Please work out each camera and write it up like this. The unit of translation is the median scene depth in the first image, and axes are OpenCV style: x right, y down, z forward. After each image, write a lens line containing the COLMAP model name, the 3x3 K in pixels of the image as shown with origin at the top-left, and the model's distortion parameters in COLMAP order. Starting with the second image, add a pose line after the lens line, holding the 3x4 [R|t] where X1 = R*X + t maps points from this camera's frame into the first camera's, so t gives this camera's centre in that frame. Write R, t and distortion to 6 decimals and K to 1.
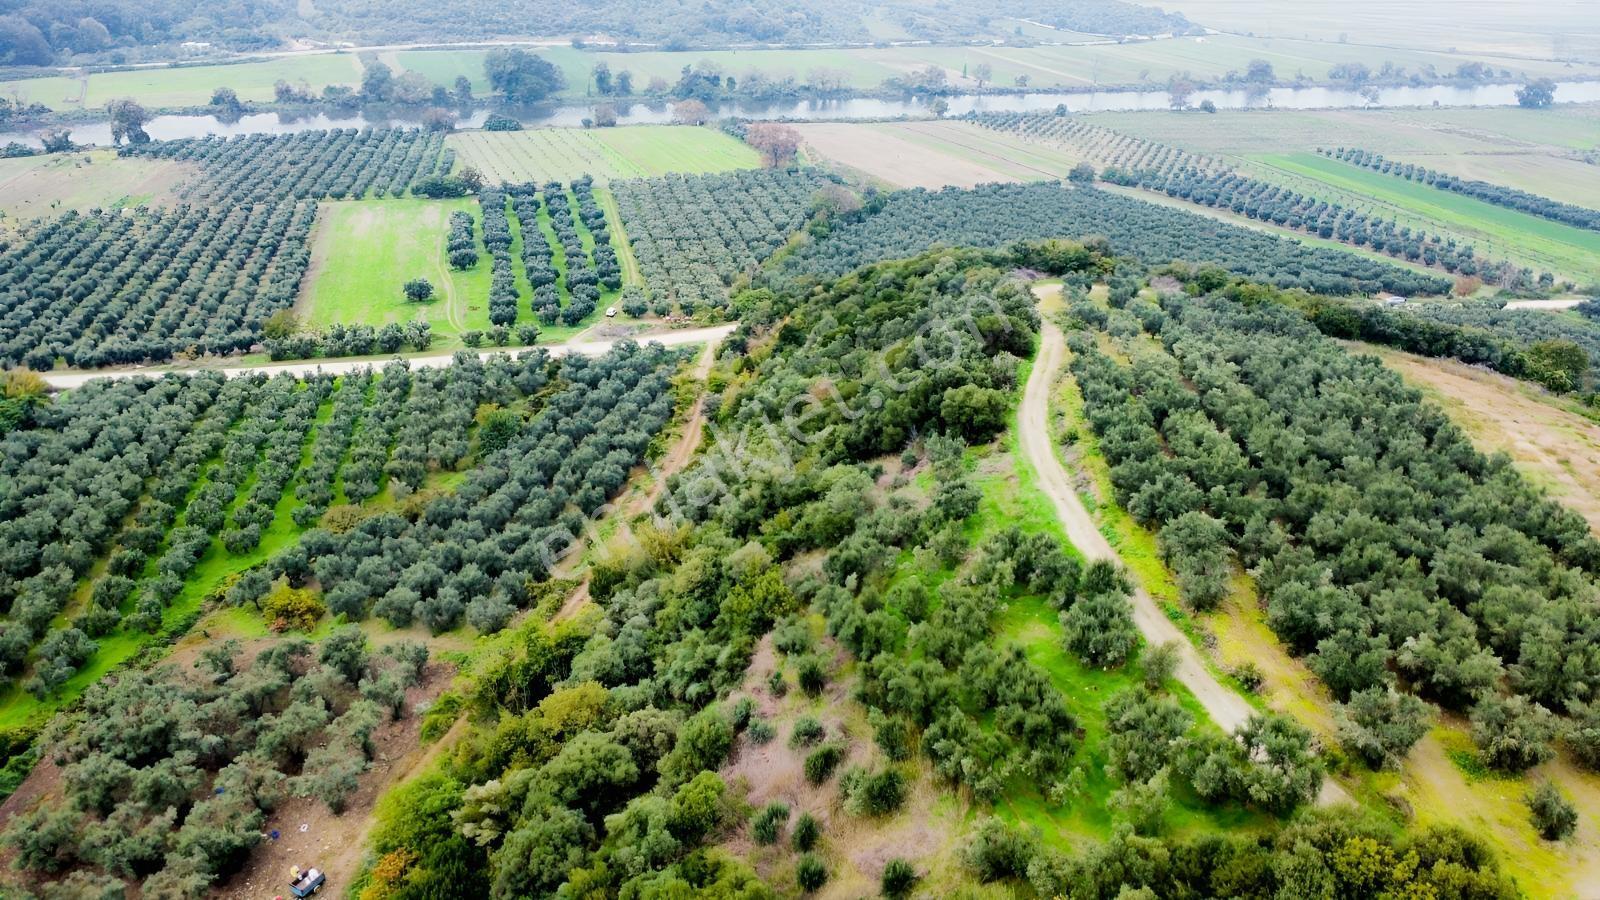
lens RADIAL K [[1158.5, 0, 800.0], [0, 1158.5, 450.0], [0, 0, 1]] dist [-0.021291, -0.022167]
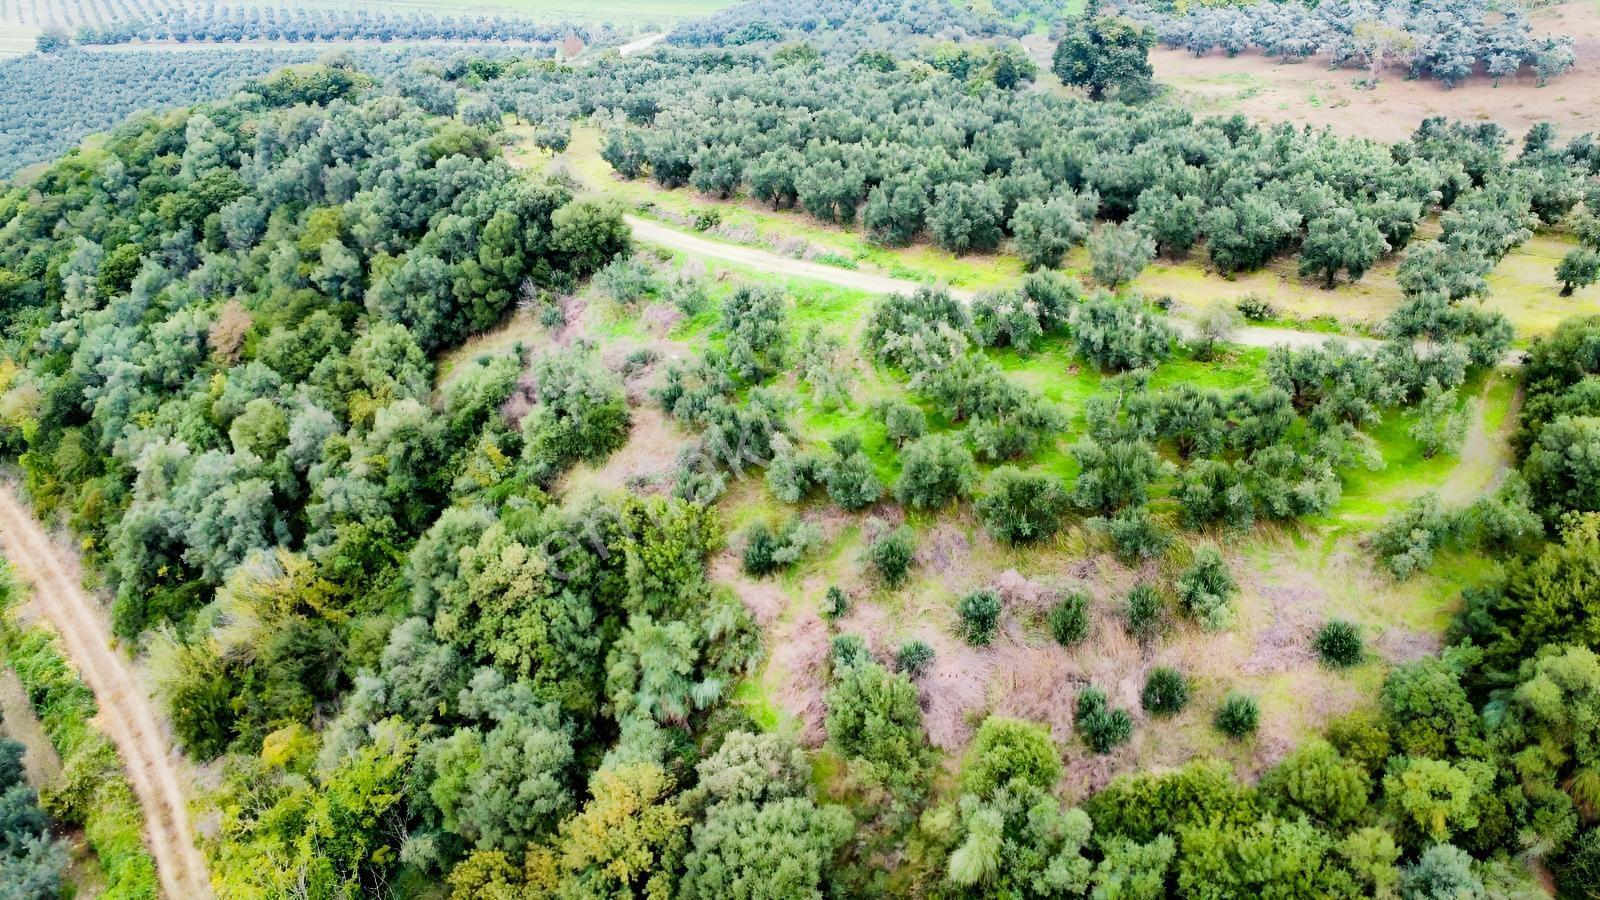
lens RADIAL K [[1158.5, 0, 800.0], [0, 1158.5, 450.0], [0, 0, 1]] dist [-0.021291, -0.022167]
pose [[0.596814, -0.439729, 0.671157, -0.239236], [0.354038, 0.894946, 0.271529, -0.042622], [-0.720049, 0.075563, 0.689797, 0.261433]]
